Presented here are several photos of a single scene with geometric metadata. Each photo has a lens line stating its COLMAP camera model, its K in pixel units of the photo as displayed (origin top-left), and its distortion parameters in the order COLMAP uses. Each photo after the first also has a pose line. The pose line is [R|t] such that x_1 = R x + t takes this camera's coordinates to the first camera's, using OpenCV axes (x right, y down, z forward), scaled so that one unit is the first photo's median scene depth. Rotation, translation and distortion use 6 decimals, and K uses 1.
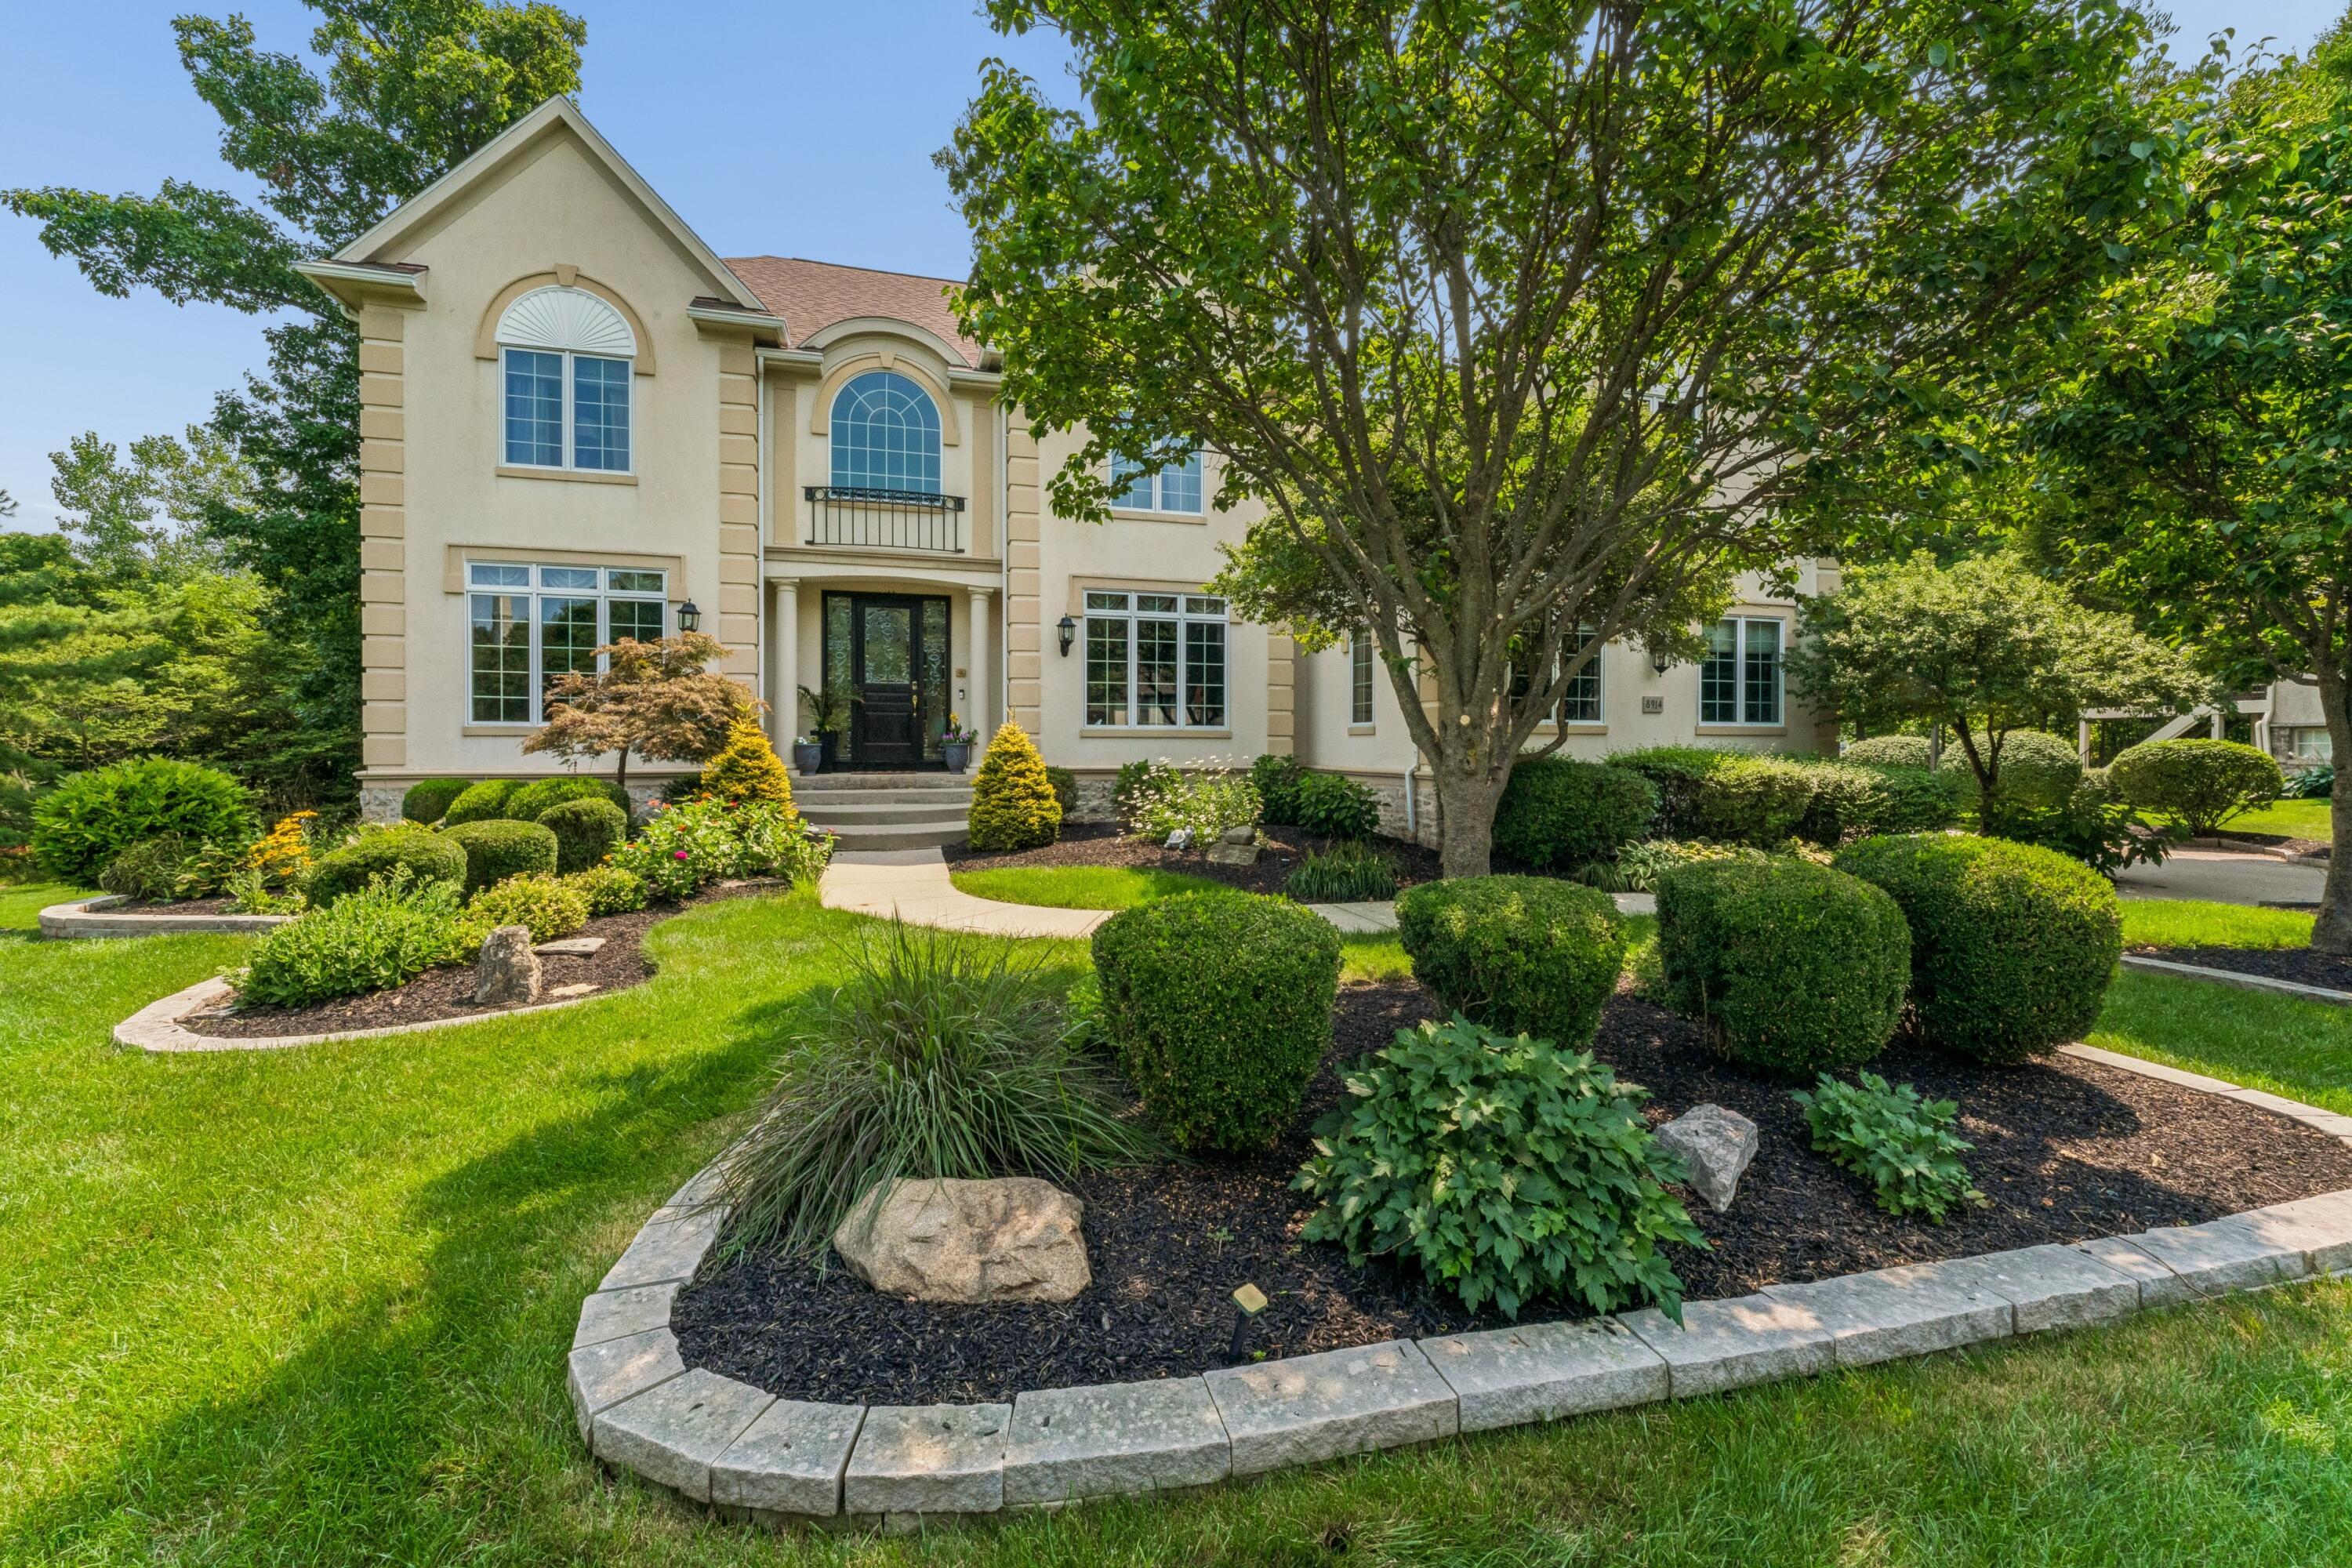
lens RADIAL K [[965.8, 0, 1182.9], [0, 965.8, 753.8], [0, 0, 1]] dist [-0.001117, -0.000029]
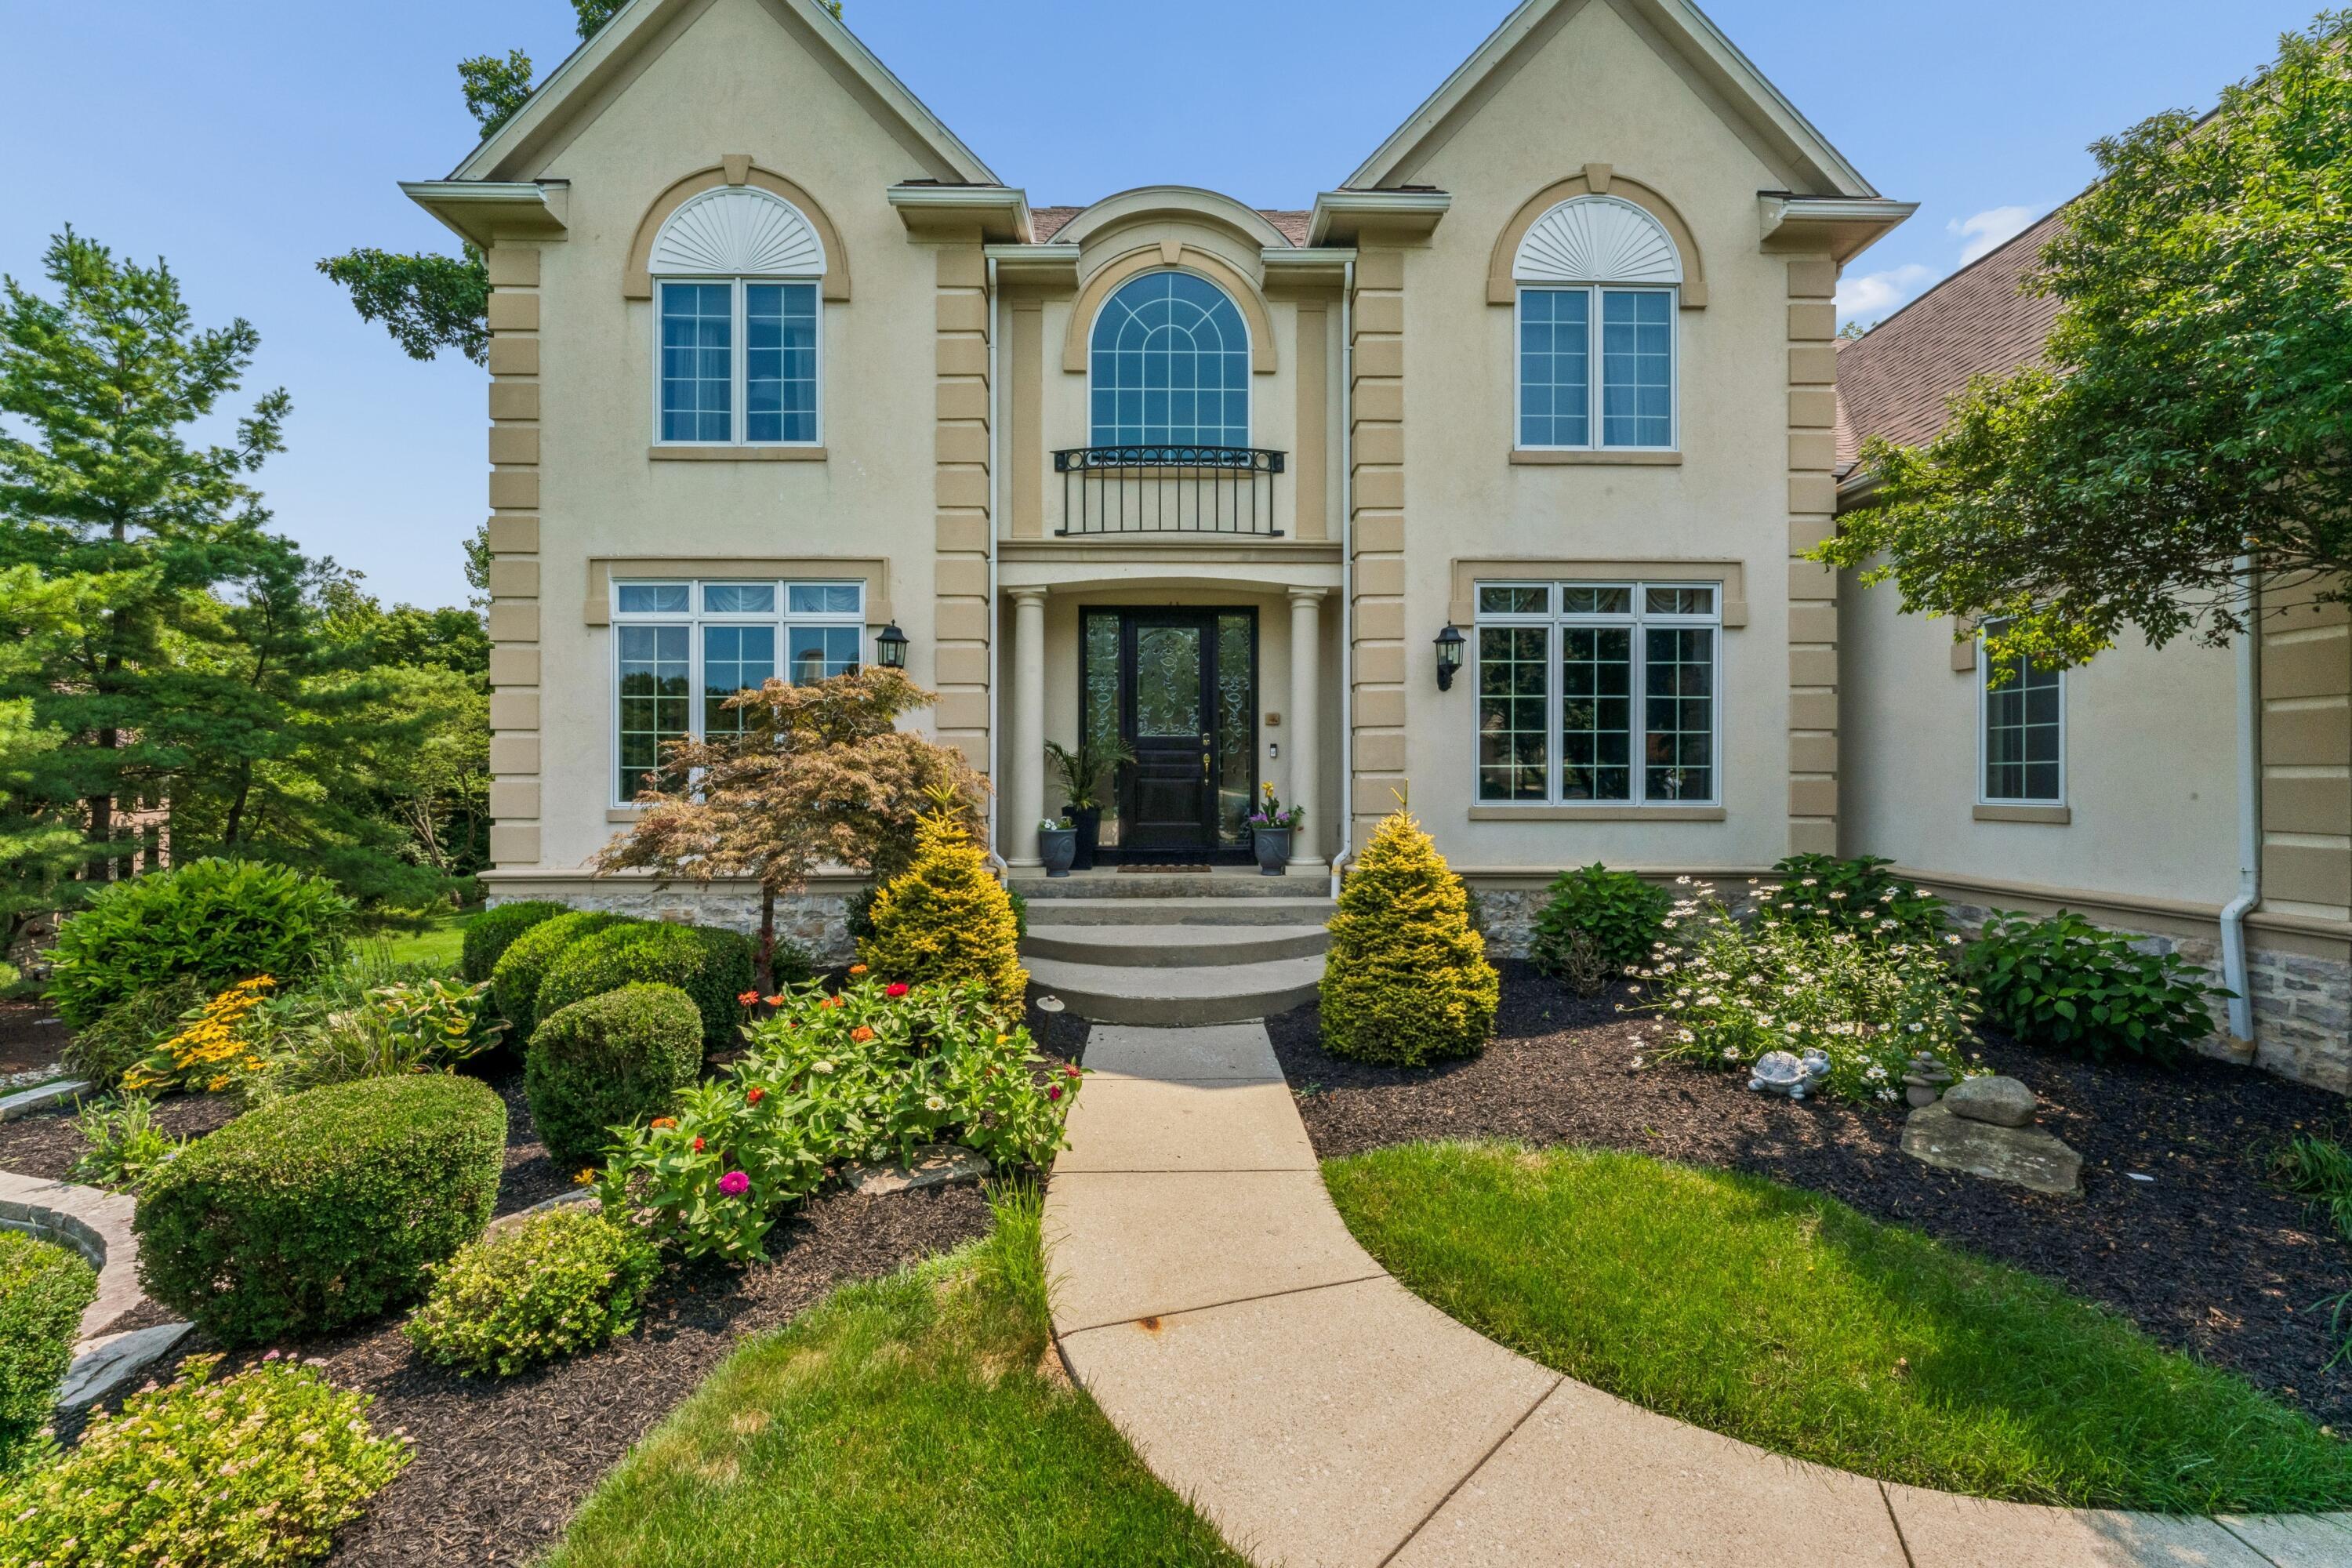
lens RADIAL K [[965.8, 0, 1182.9], [0, 965.8, 753.8], [0, 0, 1]] dist [-0.001117, -0.000029]
pose [[0.965330, -0.010074, -0.260837, -0.127541], [0.000176, 0.999280, -0.037944, -0.037947], [0.261031, 0.036583, 0.964637, 0.370811]]
